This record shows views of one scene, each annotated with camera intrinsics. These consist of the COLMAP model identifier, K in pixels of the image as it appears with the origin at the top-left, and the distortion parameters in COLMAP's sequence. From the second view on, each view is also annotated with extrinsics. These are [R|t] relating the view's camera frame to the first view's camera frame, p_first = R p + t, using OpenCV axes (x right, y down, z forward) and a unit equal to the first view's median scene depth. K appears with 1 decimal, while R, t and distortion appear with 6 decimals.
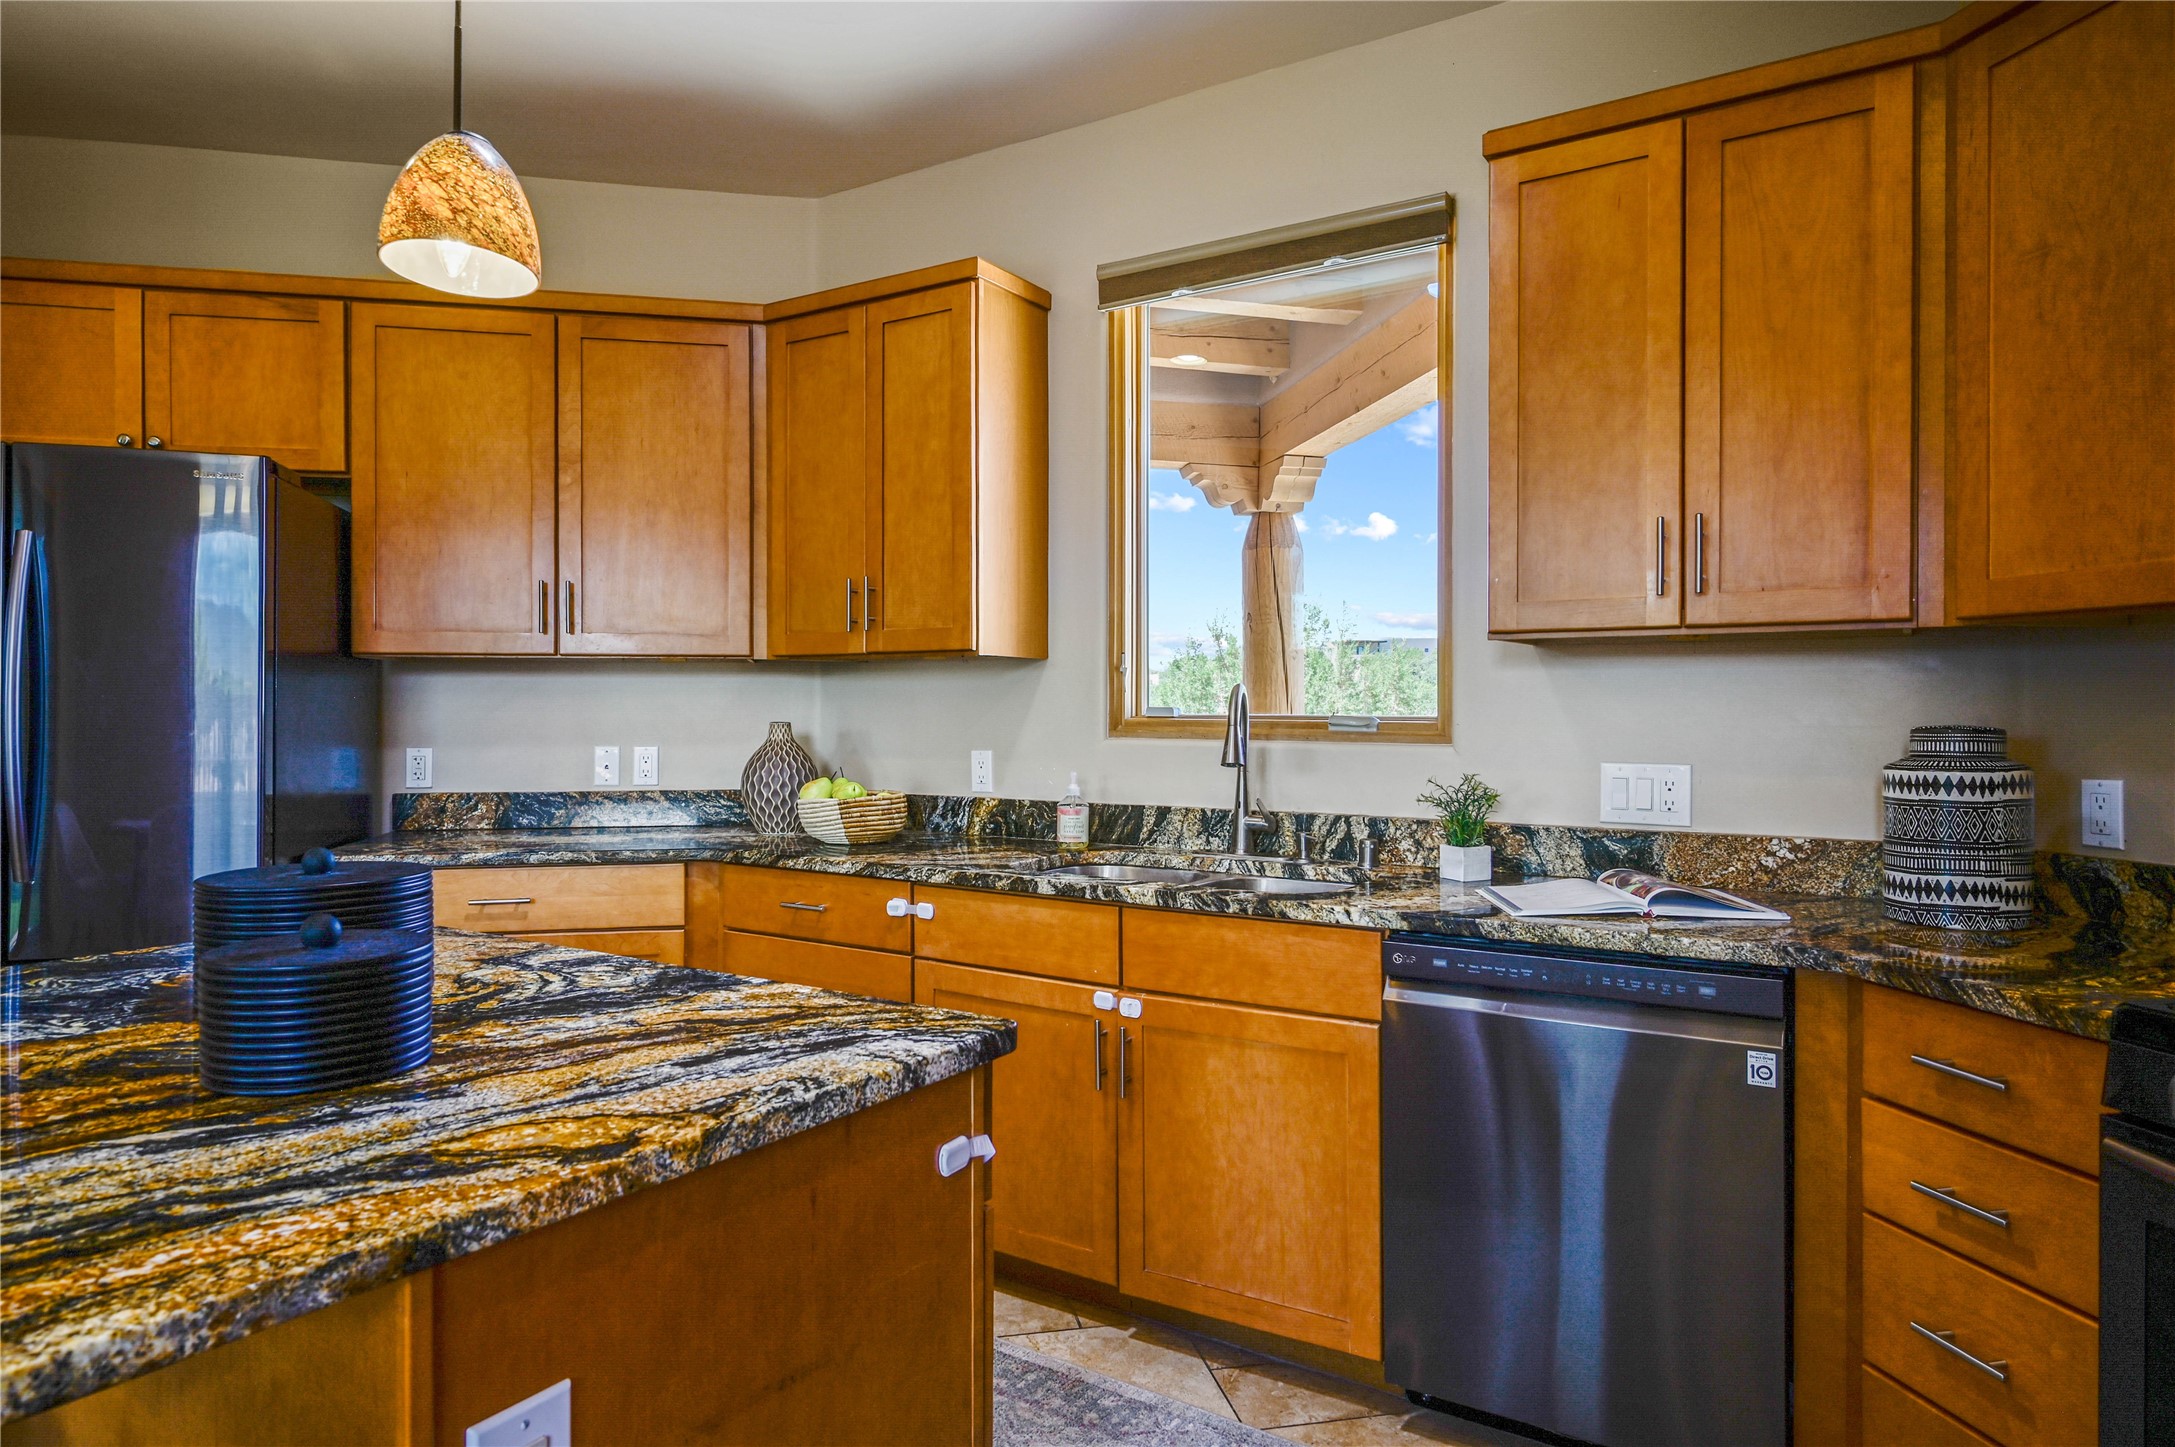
lens RADIAL K [[1275.1, 0, 1087.0], [0, 1275.1, 699.8], [0, 0, 1]] dist [0.004318, 0.001239]
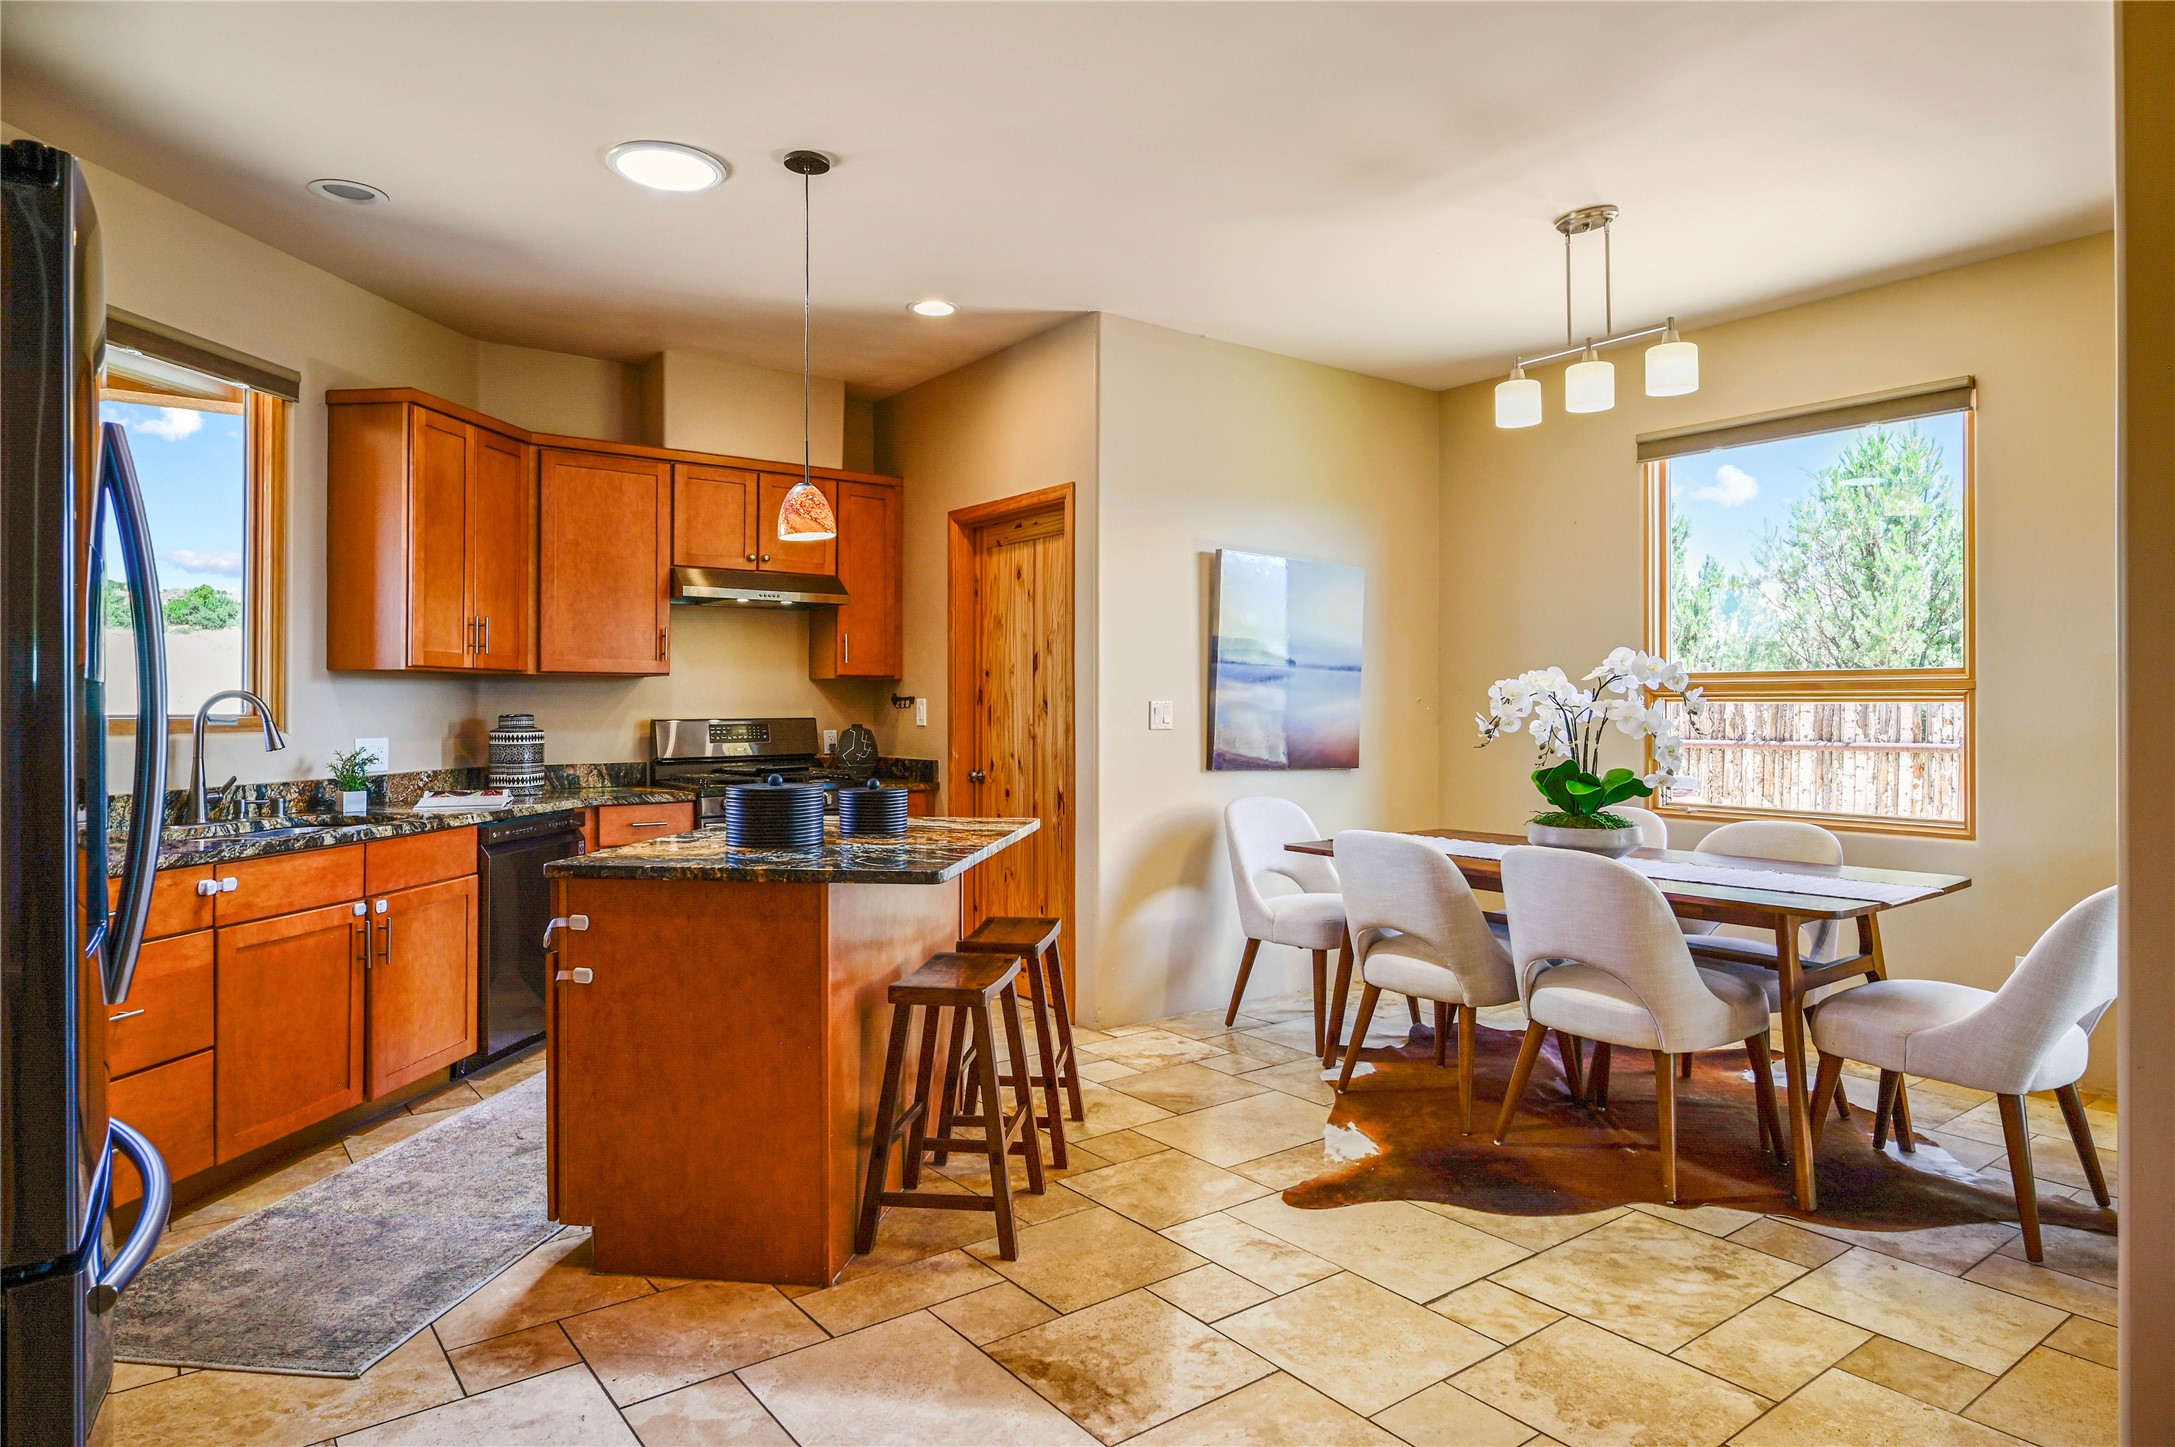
lens RADIAL K [[1275.1, 0, 1087.0], [0, 1275.1, 699.8], [0, 0, 1]] dist [0.004318, 0.001239]
pose [[-0.420464, 0.002230, 0.907307, -1.362809], [-0.004146, 0.999982, -0.004379, -0.000718], [-0.907300, -0.005603, -0.420447, 0.705230]]
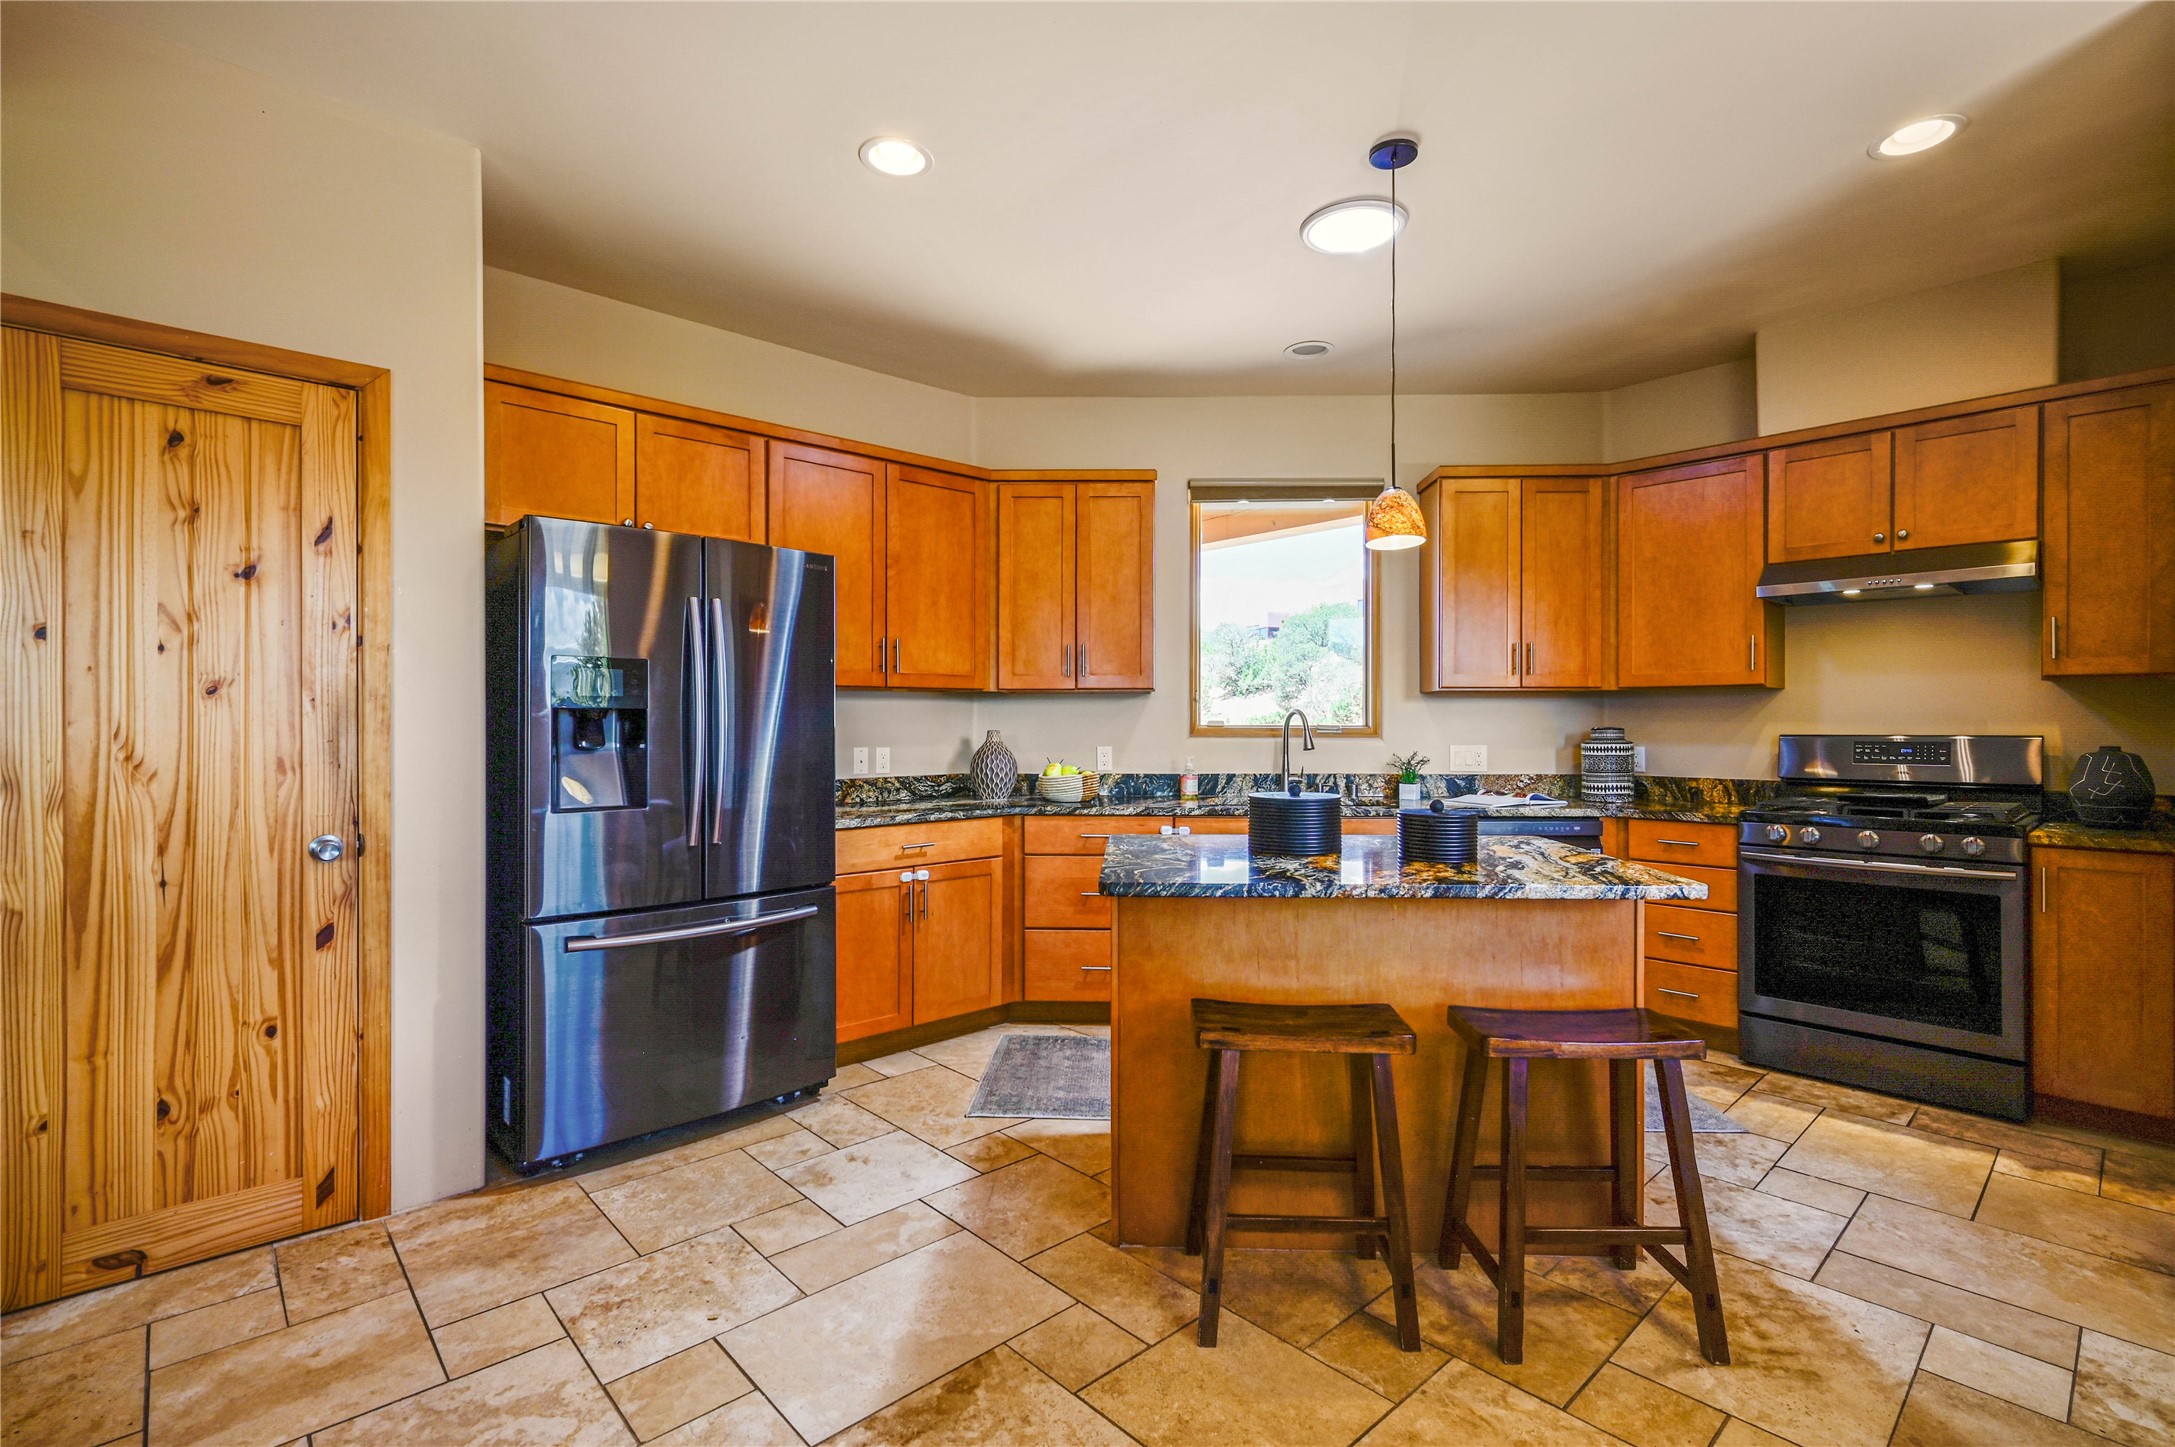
lens RADIAL K [[983.7, 0, 1087.5], [0, 983.7, 723.5], [0, 0, 1]] dist [0.000160, 0.000002]
pose [[0.858913, -0.002333, 0.512116, -0.883127], [-0.001457, 0.999974, 0.007000, -0.000452], [-0.512119, -0.006759, 0.858888, -0.139888]]
